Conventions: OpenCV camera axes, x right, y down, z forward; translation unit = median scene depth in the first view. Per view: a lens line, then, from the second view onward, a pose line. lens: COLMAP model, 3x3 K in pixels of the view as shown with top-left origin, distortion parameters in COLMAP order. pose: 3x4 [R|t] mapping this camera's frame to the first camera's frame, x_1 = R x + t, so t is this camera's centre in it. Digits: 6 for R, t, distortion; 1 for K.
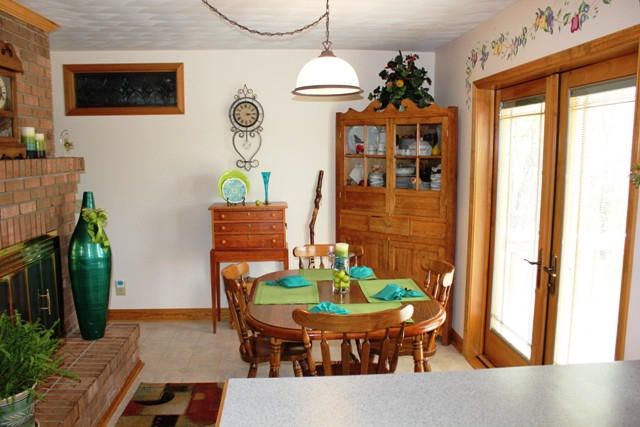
lens RADIAL K [[537.3, 0, 321.6], [0, 537.3, 217.1], [0, 0, 1]] dist [-0.146626, 0.126184]
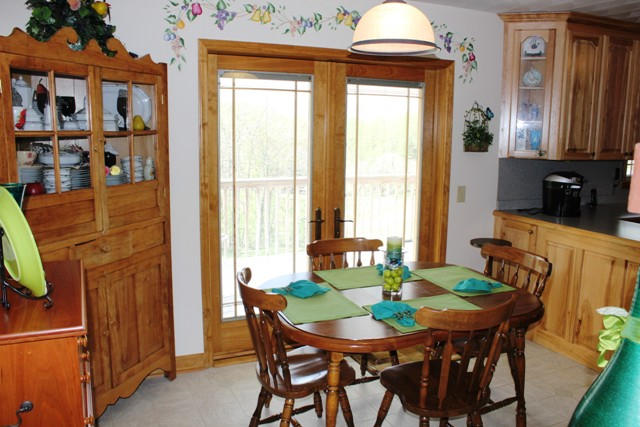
lens RADIAL K [[537.3, 0, 315.7], [0, 537.3, 218.8], [0, 0, 1]] dist [-0.146626, 0.126184]
pose [[-0.339214, -0.158865, 0.927198, -0.496138], [0.103771, 0.973302, 0.204729, -0.115593], [-0.934968, 0.165664, -0.313673, 0.980318]]
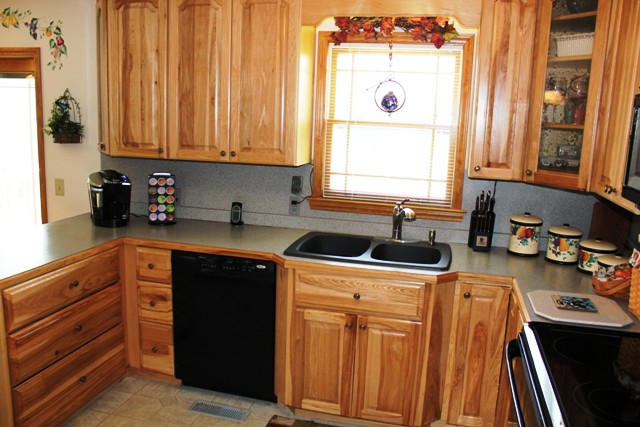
lens RADIAL K [[537.3, 0, 320.9], [0, 537.3, 217.5], [0, 0, 1]] dist [-0.146626, 0.126184]
pose [[0.324628, -0.161395, 0.931970, -0.390843], [0.082868, 0.986398, 0.141955, 0.021232], [-0.942205, 0.031148, 0.333587, -0.253791]]
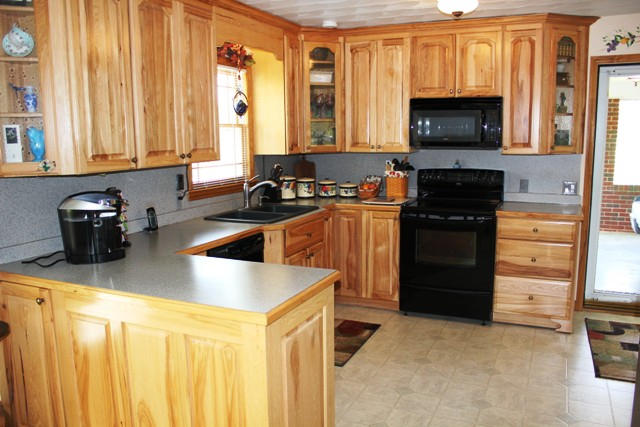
lens RADIAL K [[537.3, 0, 321.0], [0, 537.3, 213.9], [0, 0, 1]] dist [-0.146626, 0.126184]
pose [[-0.877425, -0.057738, 0.476226, -0.287571], [0.075634, 0.963664, 0.256188, -0.069854], [-0.473714, 0.260804, -0.841176, 0.648508]]
